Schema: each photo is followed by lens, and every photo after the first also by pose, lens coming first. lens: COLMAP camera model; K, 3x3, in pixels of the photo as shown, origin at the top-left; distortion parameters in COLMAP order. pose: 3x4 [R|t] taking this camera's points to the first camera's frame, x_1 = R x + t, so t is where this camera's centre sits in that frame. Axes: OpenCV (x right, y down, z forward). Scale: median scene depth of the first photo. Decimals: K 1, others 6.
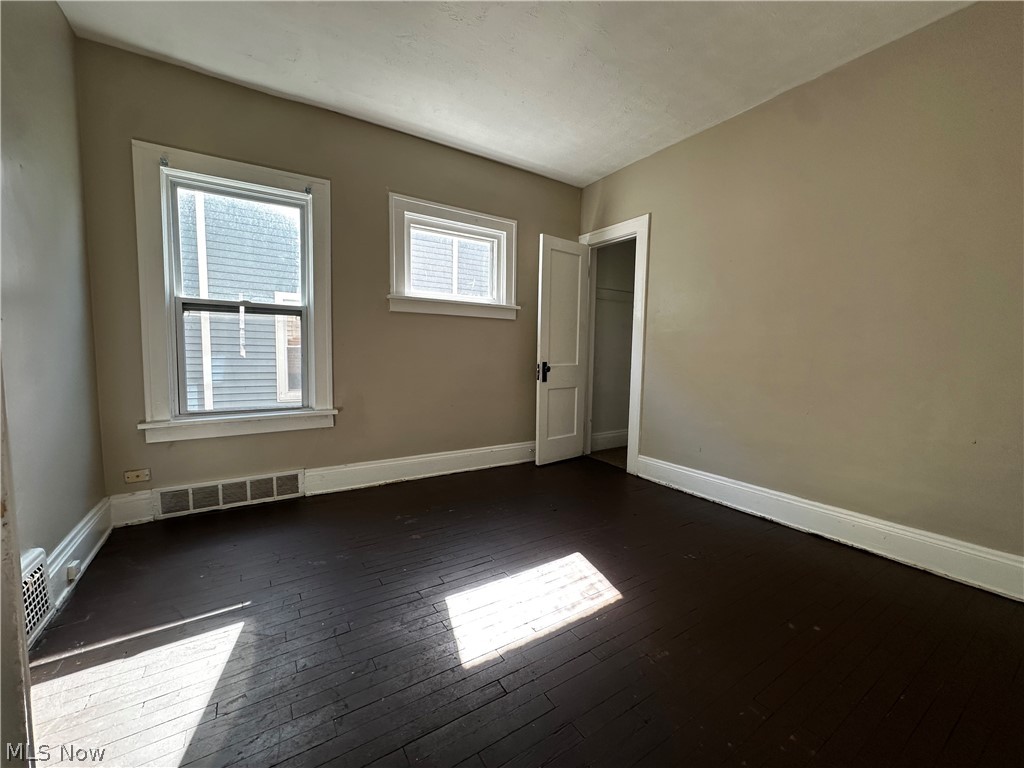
lens RADIAL K [[410.9, 0, 510.7], [0, 410.9, 385.0], [0, 0, 1]] dist [-0.003991, 0.000524]
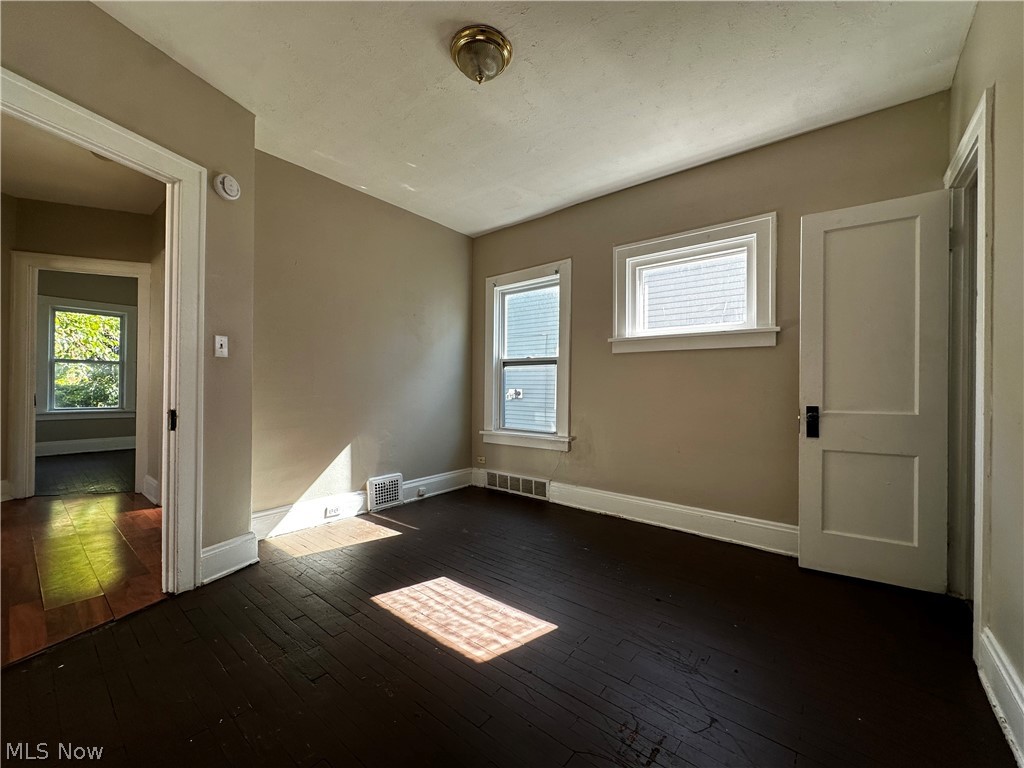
lens RADIAL K [[410.9, 0, 510.7], [0, 410.9, 385.0], [0, 0, 1]] dist [-0.003991, 0.000524]
pose [[0.304942, -0.016565, -0.952227, 0.715754], [-0.079067, 0.995957, -0.042646, -0.032078], [0.949083, 0.088295, 0.302400, 0.462143]]
